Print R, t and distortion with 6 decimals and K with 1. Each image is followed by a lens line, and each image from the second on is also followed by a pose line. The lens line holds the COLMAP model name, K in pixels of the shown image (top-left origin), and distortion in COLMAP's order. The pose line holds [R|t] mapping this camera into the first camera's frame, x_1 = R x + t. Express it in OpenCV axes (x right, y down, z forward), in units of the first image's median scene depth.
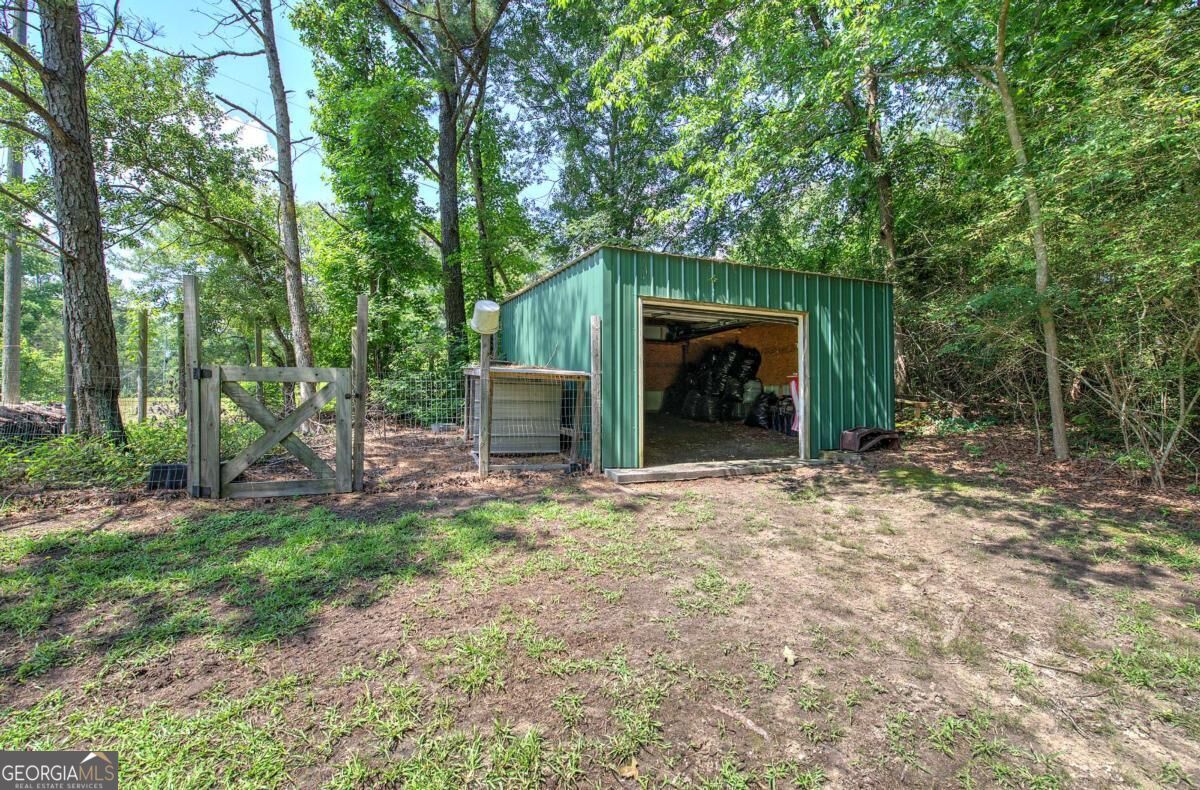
lens RADIAL K [[478.2, 0, 600.0], [0, 478.2, 395.0], [0, 0, 1]] dist [-0.001508, 0.000084]
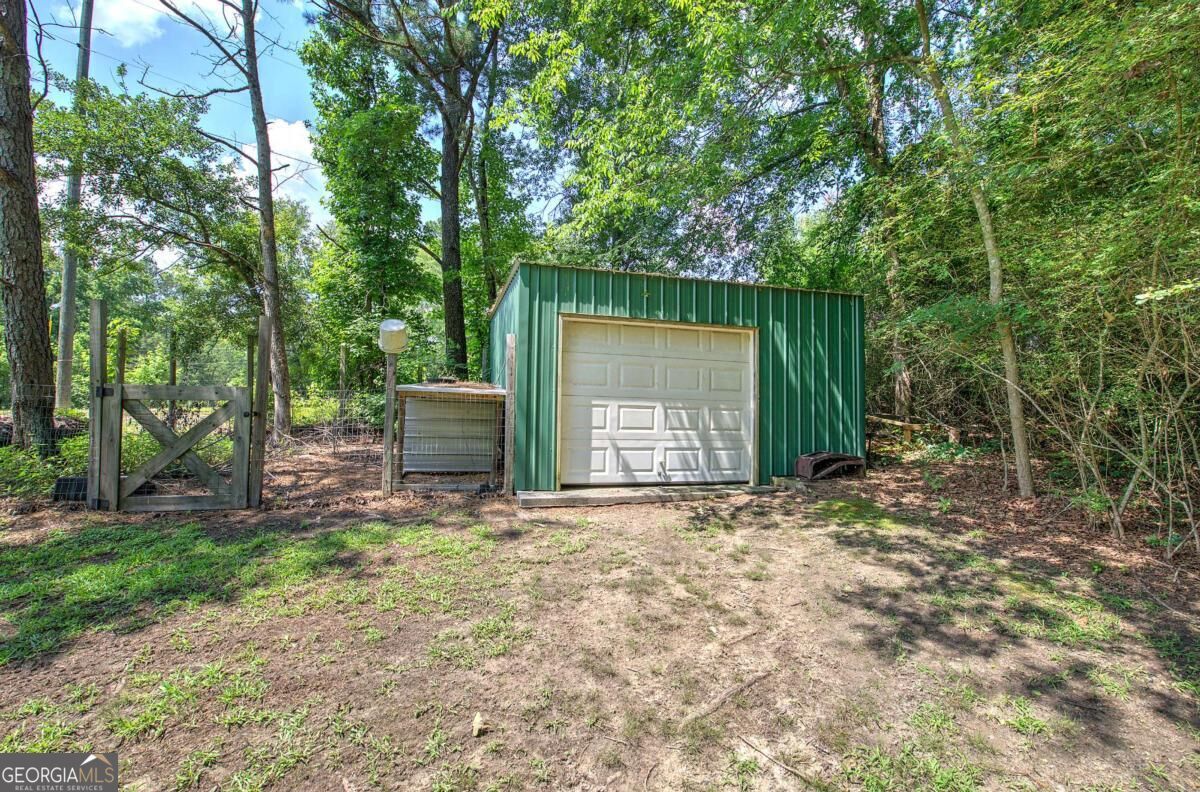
lens RADIAL K [[478.2, 0, 600.0], [0, 478.2, 396.0], [0, 0, 1]] dist [-0.001508, 0.000084]
pose [[0.994334, 0.008717, -0.105940, 0.190499], [-0.011069, 0.999705, -0.021631, -0.013003], [0.105720, 0.022681, 0.994137, 0.033896]]
